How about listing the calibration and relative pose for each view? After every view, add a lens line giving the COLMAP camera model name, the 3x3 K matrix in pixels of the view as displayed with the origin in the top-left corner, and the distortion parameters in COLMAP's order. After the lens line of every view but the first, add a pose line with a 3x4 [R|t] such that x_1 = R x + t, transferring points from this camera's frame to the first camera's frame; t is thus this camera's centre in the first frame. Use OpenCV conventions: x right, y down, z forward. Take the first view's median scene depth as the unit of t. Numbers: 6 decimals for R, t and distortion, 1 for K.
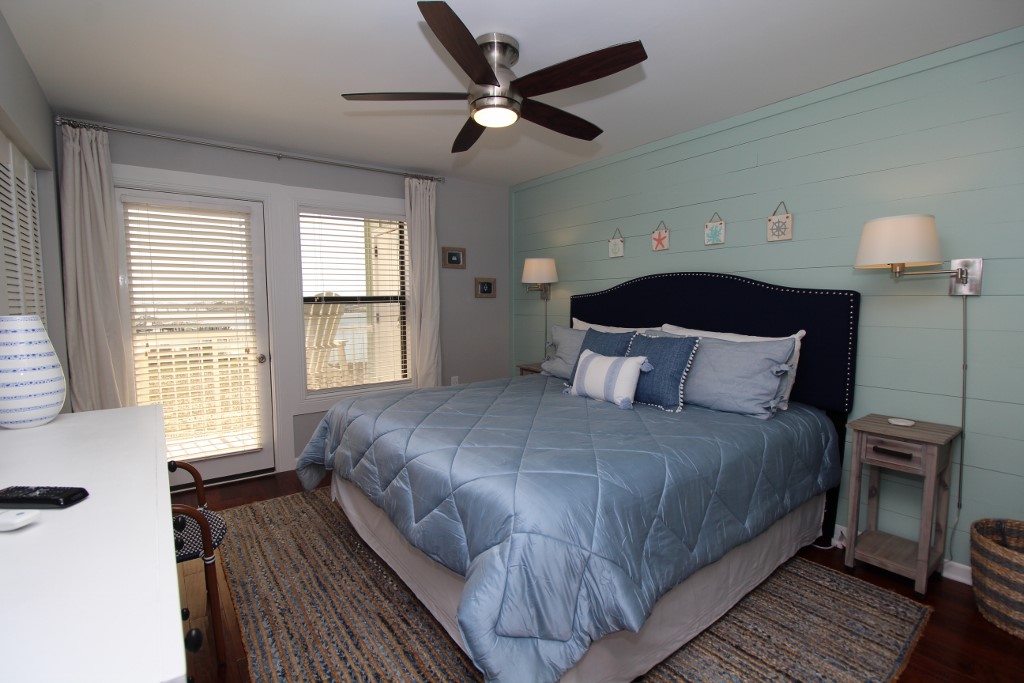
lens RADIAL K [[478.7, 0, 504.1], [0, 478.7, 344.5], [0, 0, 1]] dist [-0.014418, -0.001325]
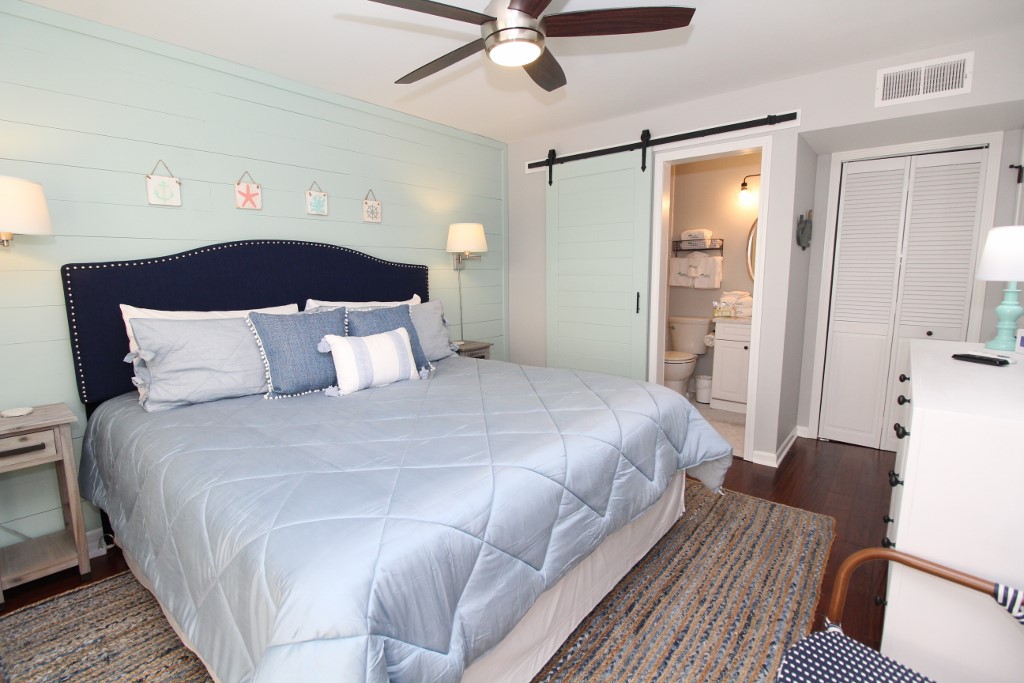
lens RADIAL K [[478.7, 0, 508.9], [0, 478.7, 339.3], [0, 0, 1]] dist [-0.014418, -0.001325]
pose [[-0.243806, -0.127980, 0.961343, -0.706886], [0.093042, 0.983596, 0.154539, -0.082478], [-0.965351, 0.127123, -0.227899, 0.984880]]
